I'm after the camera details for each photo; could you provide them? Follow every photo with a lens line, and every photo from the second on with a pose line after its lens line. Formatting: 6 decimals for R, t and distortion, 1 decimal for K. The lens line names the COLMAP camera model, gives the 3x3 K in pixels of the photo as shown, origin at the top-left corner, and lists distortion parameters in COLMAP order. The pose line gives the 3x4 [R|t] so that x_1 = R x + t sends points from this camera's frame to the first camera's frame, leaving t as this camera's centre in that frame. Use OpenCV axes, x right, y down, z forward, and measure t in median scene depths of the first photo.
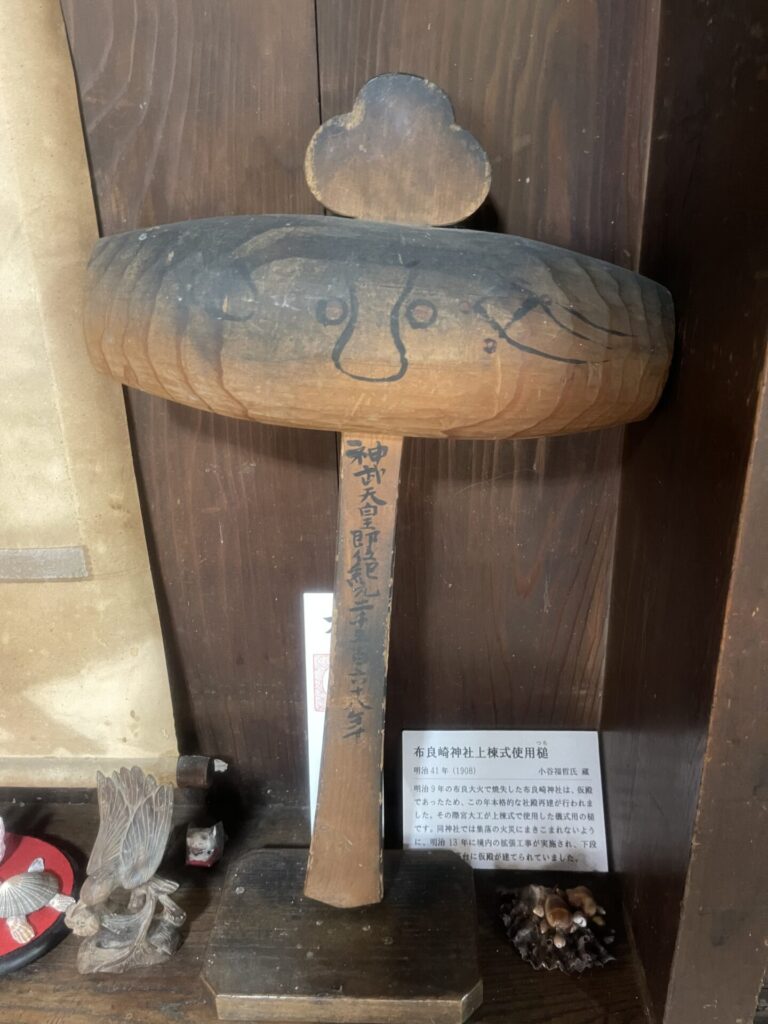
lens RADIAL K [[758.8, 0, 378.7], [0, 758.8, 519.7], [0, 0, 1]] dist [0.045618, -0.047861]
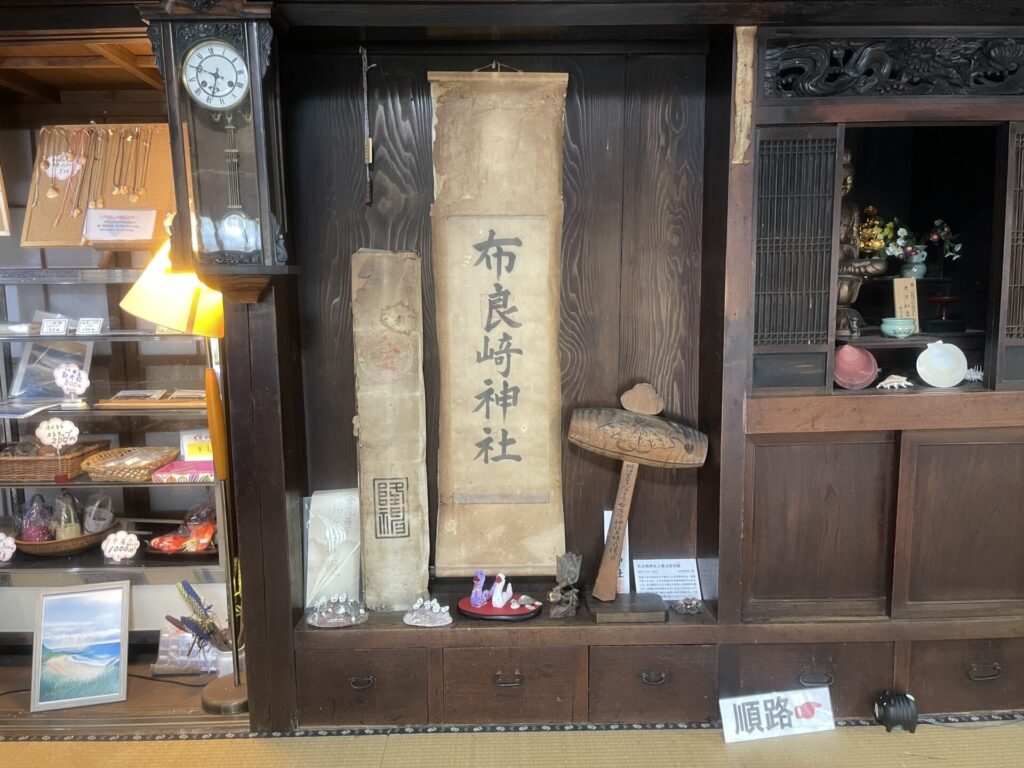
lens RADIAL K [[758.8, 0, 504.5], [0, 758.8, 386.0], [0, 0, 1]] dist [0.045618, -0.047861]
pose [[0.997831, 0.014793, 0.064149, -0.821736], [0.003135, 0.962647, -0.270743, 0.512894], [-0.065758, 0.270357, 0.960512, -2.491013]]
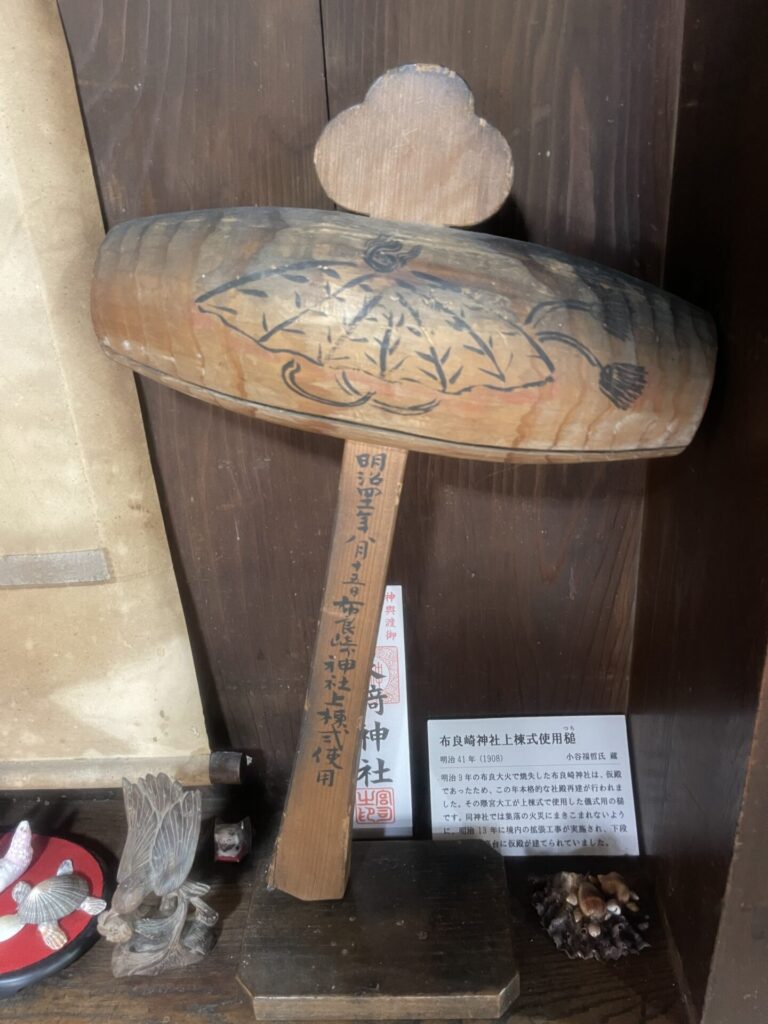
lens RADIAL K [[758.8, 0, 384.5], [0, 758.8, 515.8], [0, 0, 1]] dist [0.045618, -0.047861]
pose [[0.999480, -0.032232, 0.000143, -0.019315], [0.032188, 0.998312, 0.048341, -0.044246], [-0.001701, -0.048312, 0.998831, 0.030540]]
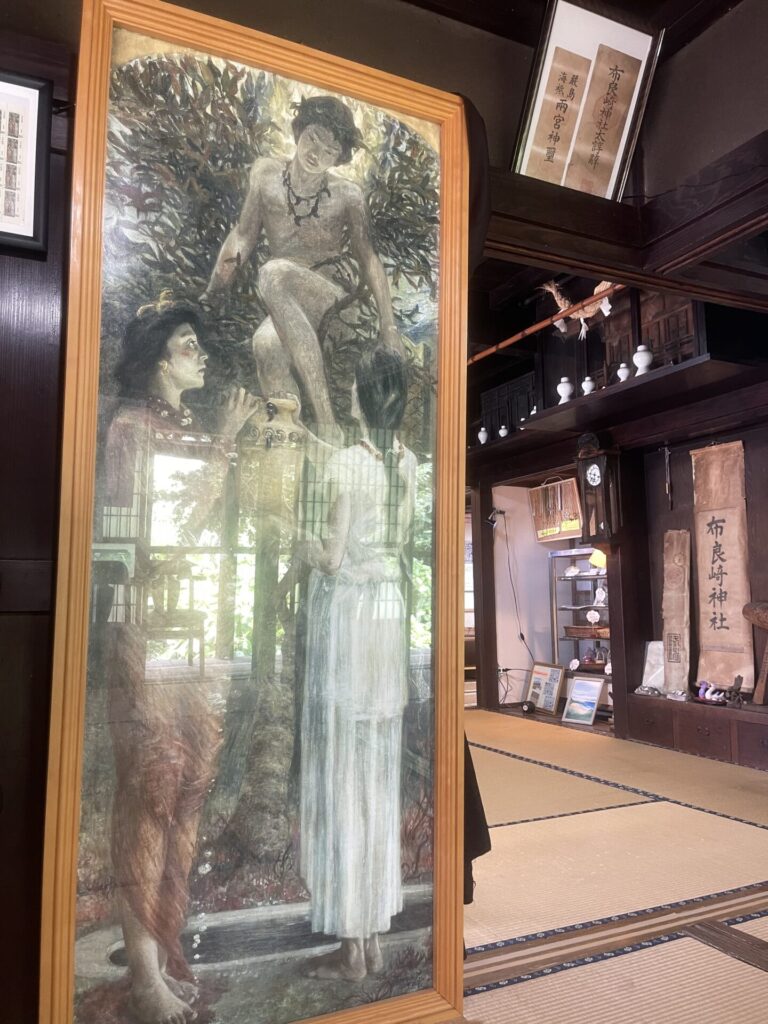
lens RADIAL K [[758.8, 0, 383.5], [0, 758.8, 512.7], [0, 0, 1]] dist [0.045618, -0.047861]
pose [[0.468948, -0.075275, -0.880012, 4.192310], [-0.358819, 0.894196, -0.267699, 1.932293], [0.807054, 0.441302, 0.392322, -4.760414]]
